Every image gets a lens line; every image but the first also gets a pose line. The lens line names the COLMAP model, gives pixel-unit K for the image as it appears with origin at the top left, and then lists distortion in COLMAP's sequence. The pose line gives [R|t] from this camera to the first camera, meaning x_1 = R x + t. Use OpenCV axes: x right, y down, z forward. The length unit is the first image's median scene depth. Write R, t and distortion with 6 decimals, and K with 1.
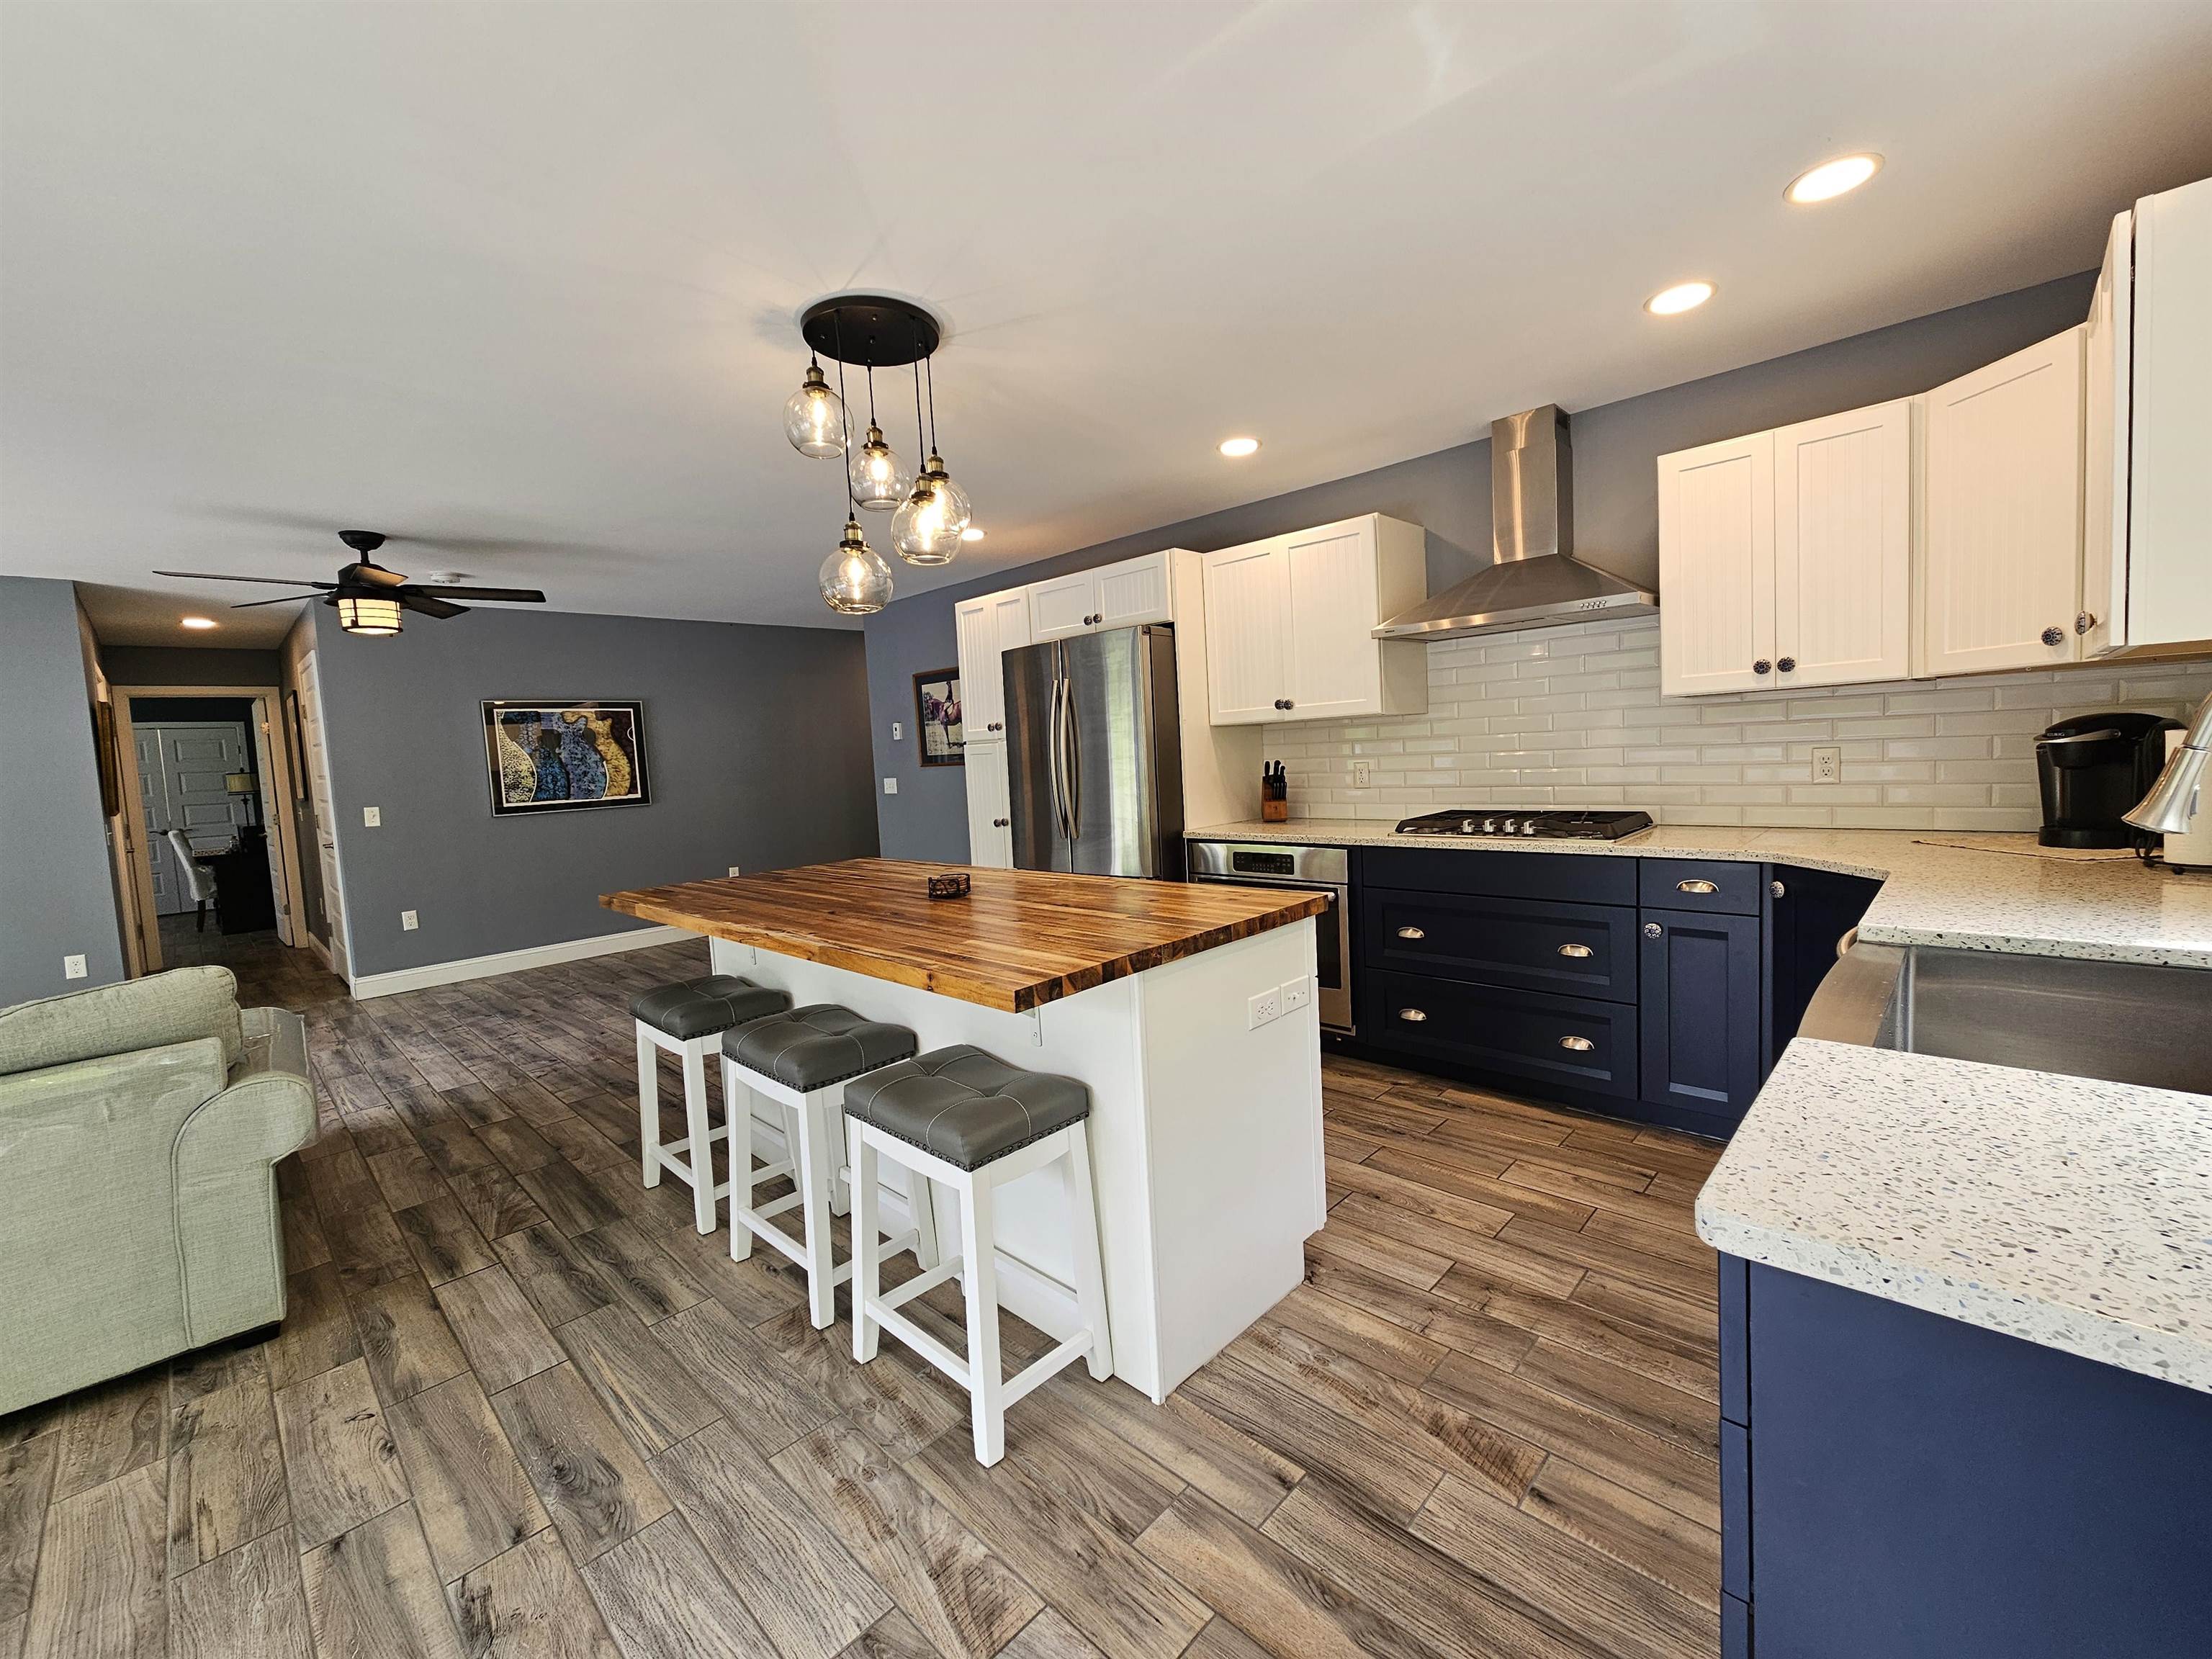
lens RADIAL K [[904.6, 0, 1110.9], [0, 904.6, 816.2], [0, 0, 1]] dist [-0.000194, 0.000650]
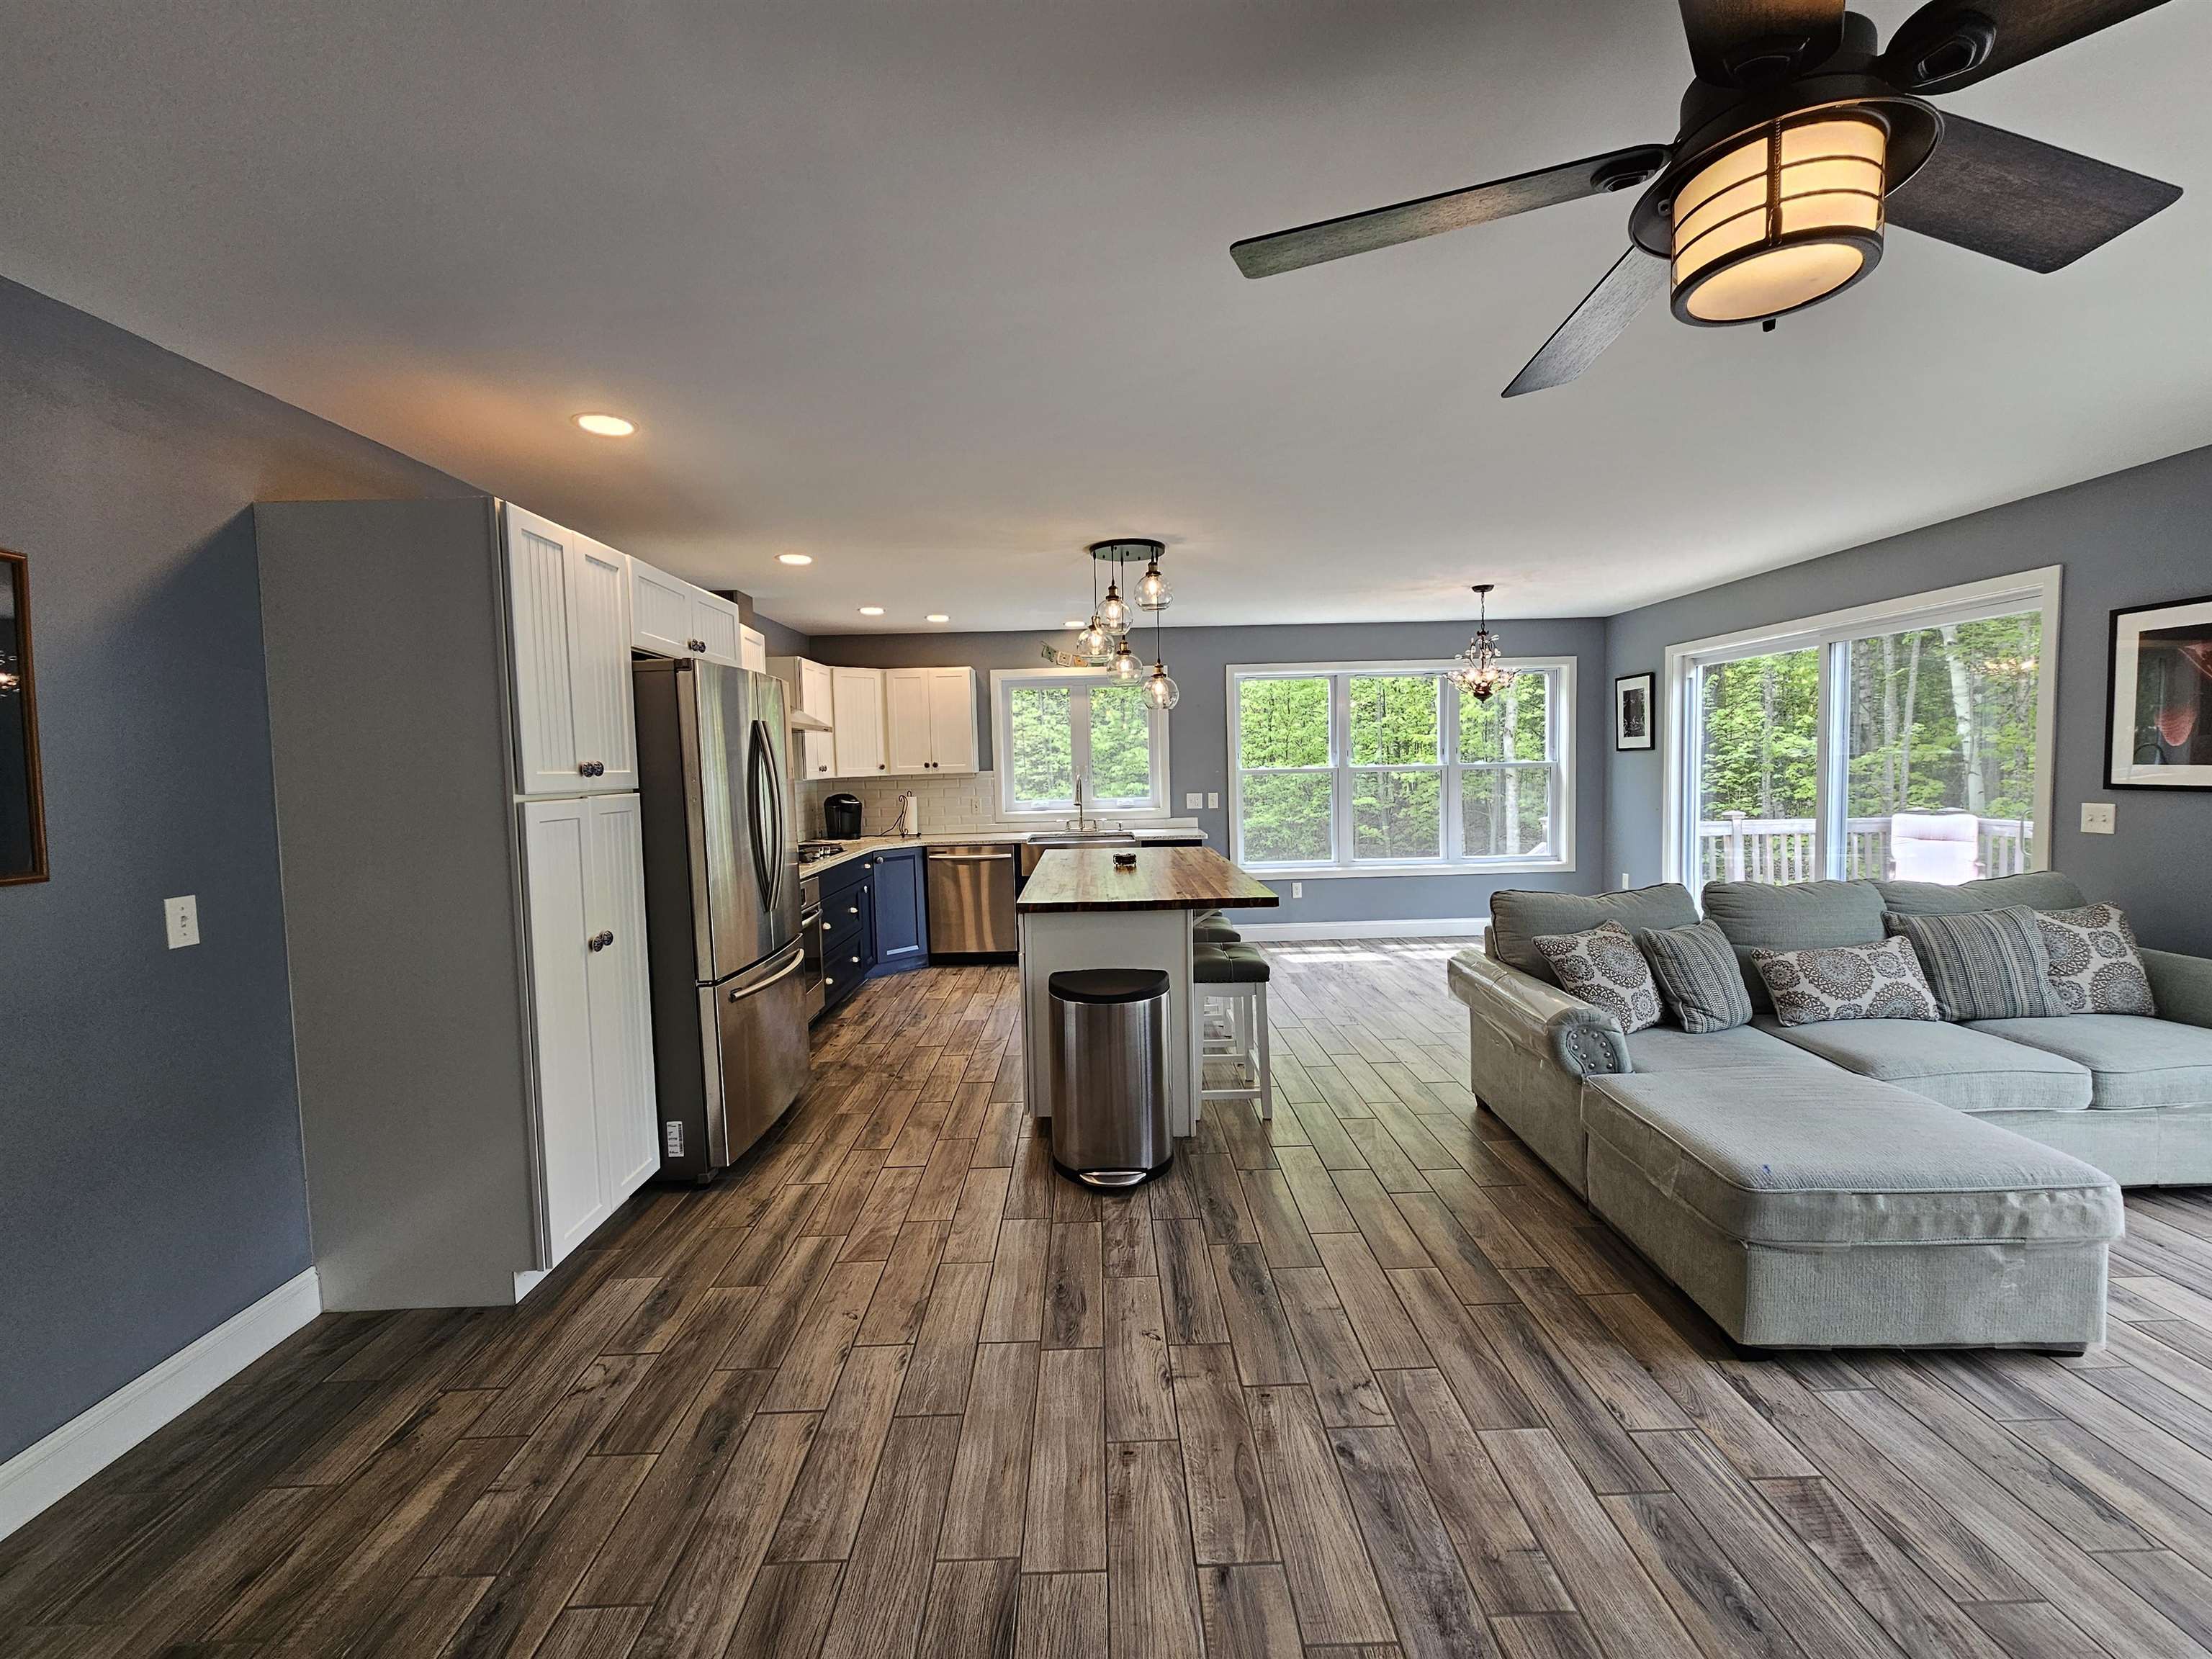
lens RADIAL K [[904.6, 0, 1110.9], [0, 904.6, 816.2], [0, 0, 1]] dist [-0.000194, 0.000650]
pose [[-0.702844, 0.029943, 0.710713, -1.249162], [0.115225, 0.990711, 0.072210, -0.123491], [-0.701950, 0.132644, -0.699766, 1.958192]]
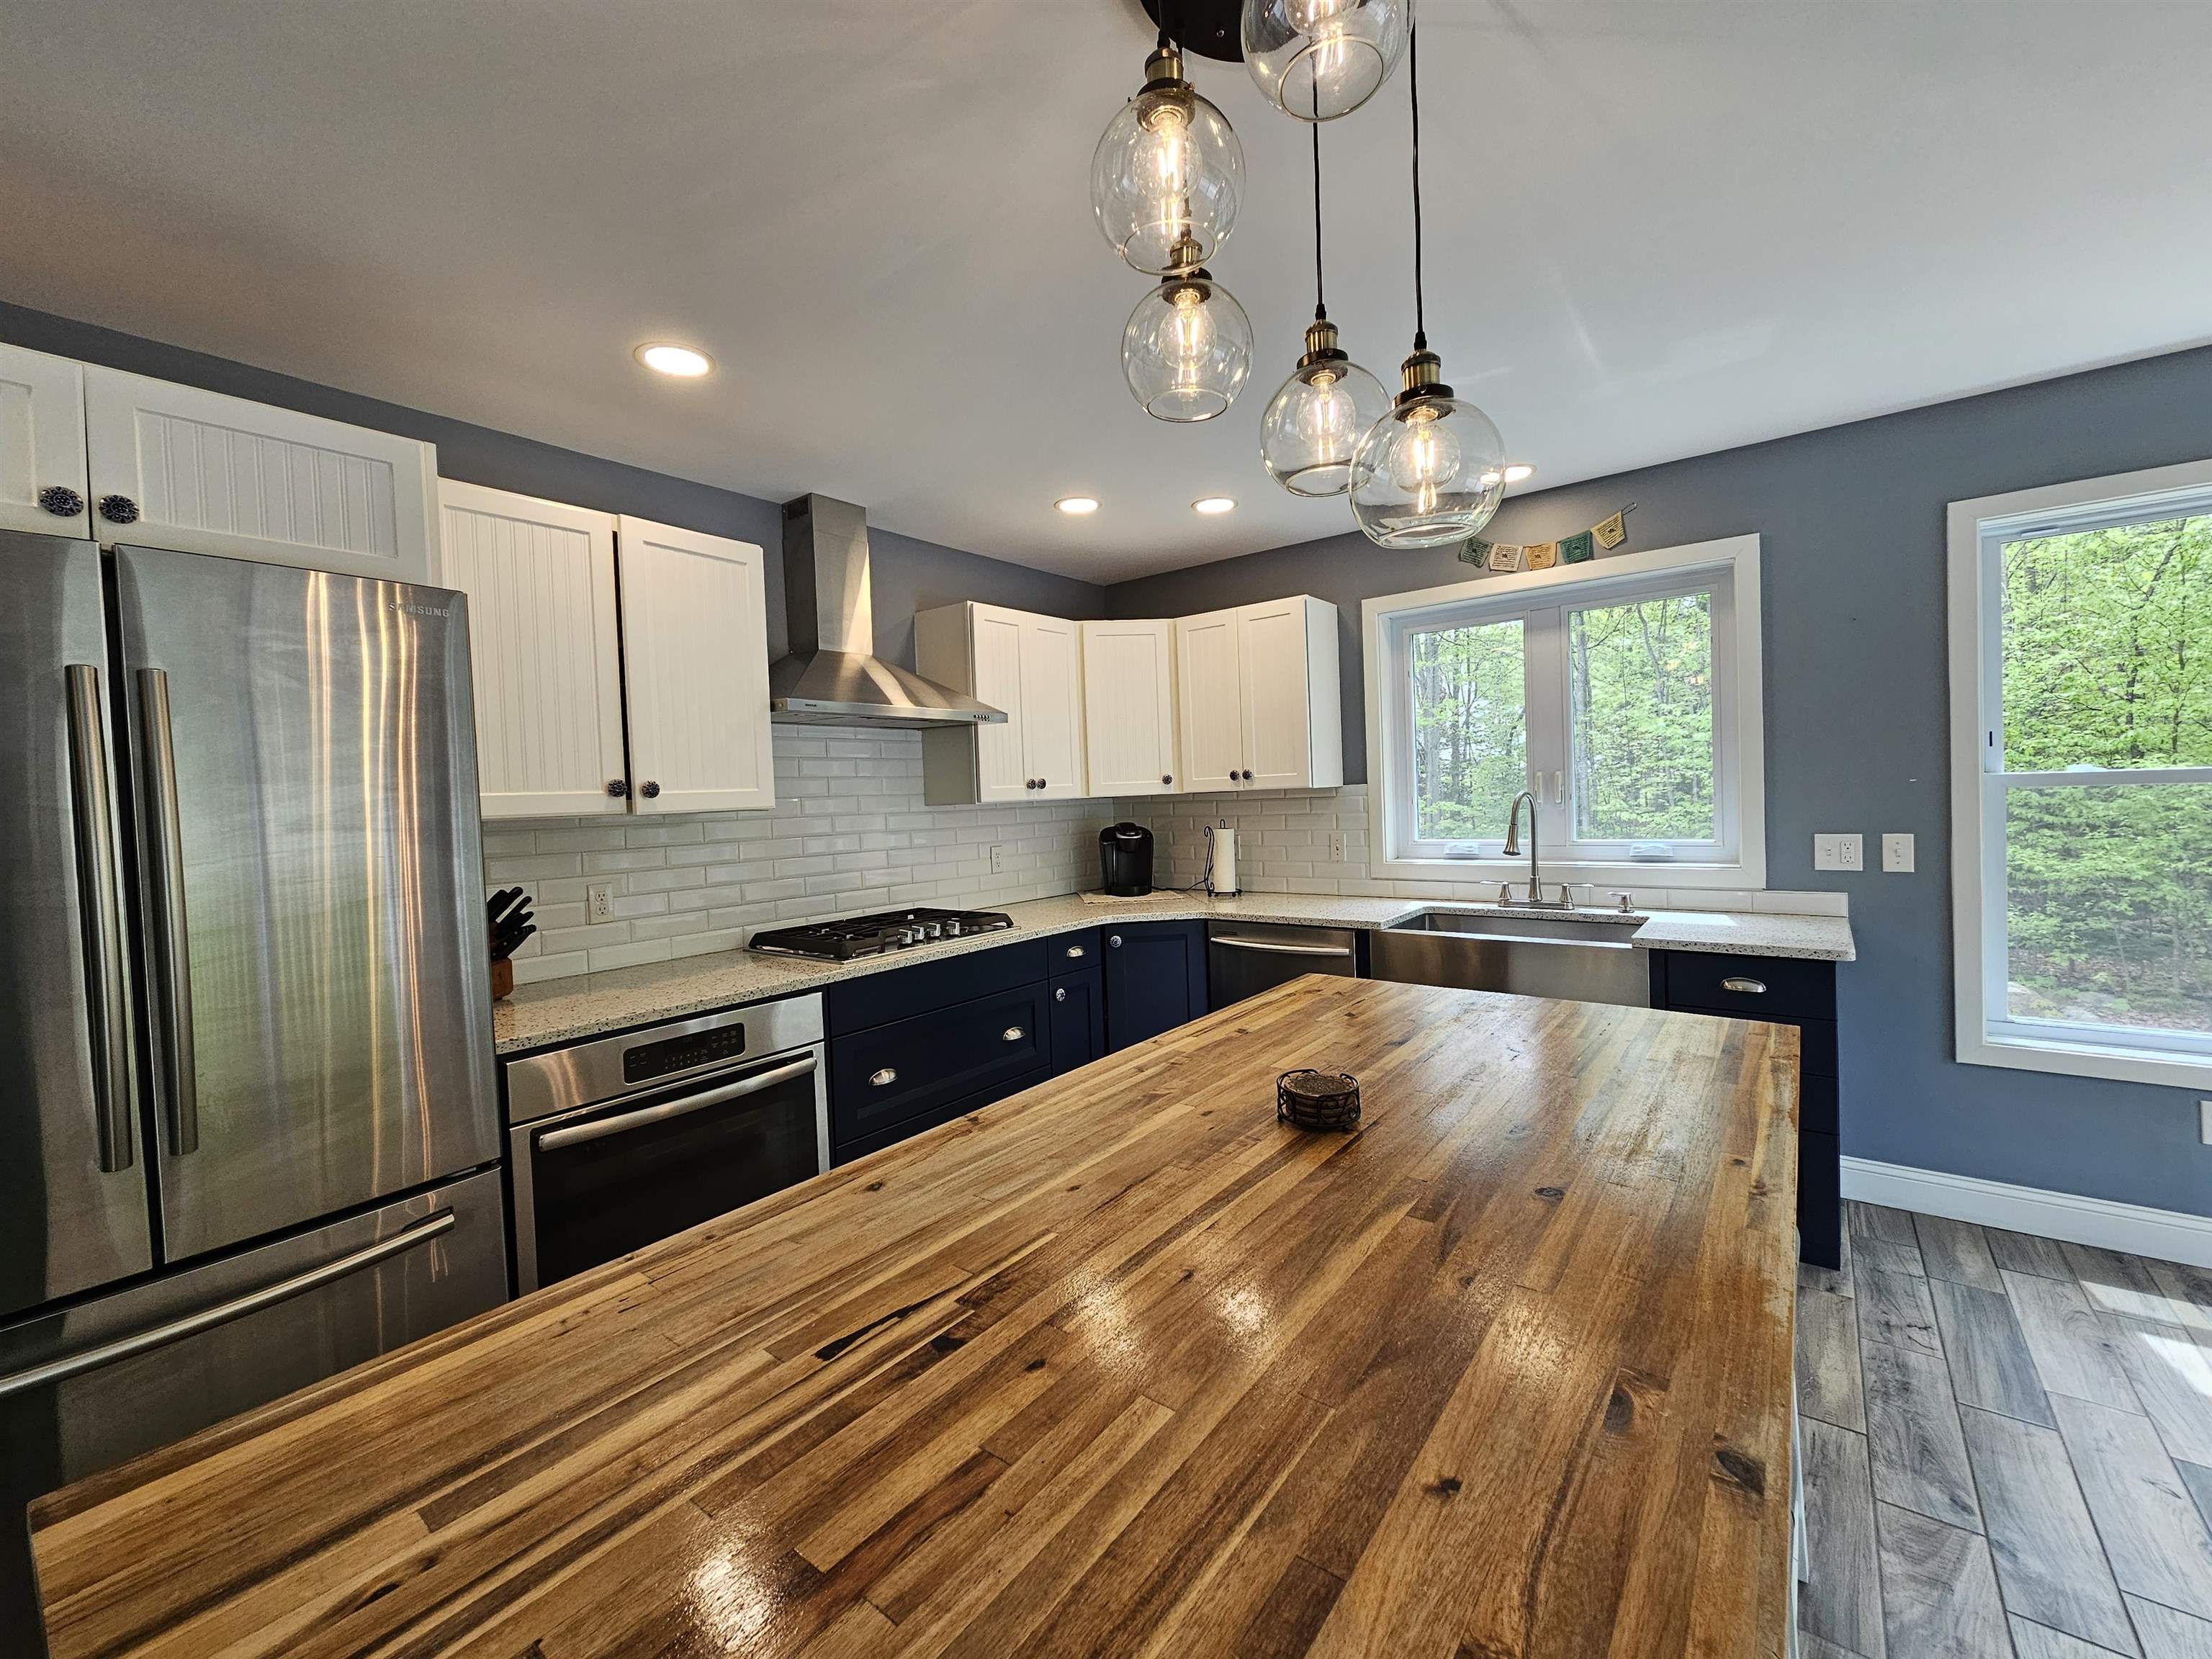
lens RADIAL K [[904.6, 0, 1110.9], [0, 904.6, 816.2], [0, 0, 1]] dist [-0.000194, 0.000650]
pose [[-0.107523, 0.033670, 0.993632, -0.586669], [0.115174, 0.993119, -0.021189, -0.073370], [-0.987509, 0.112162, -0.110661, 0.991727]]
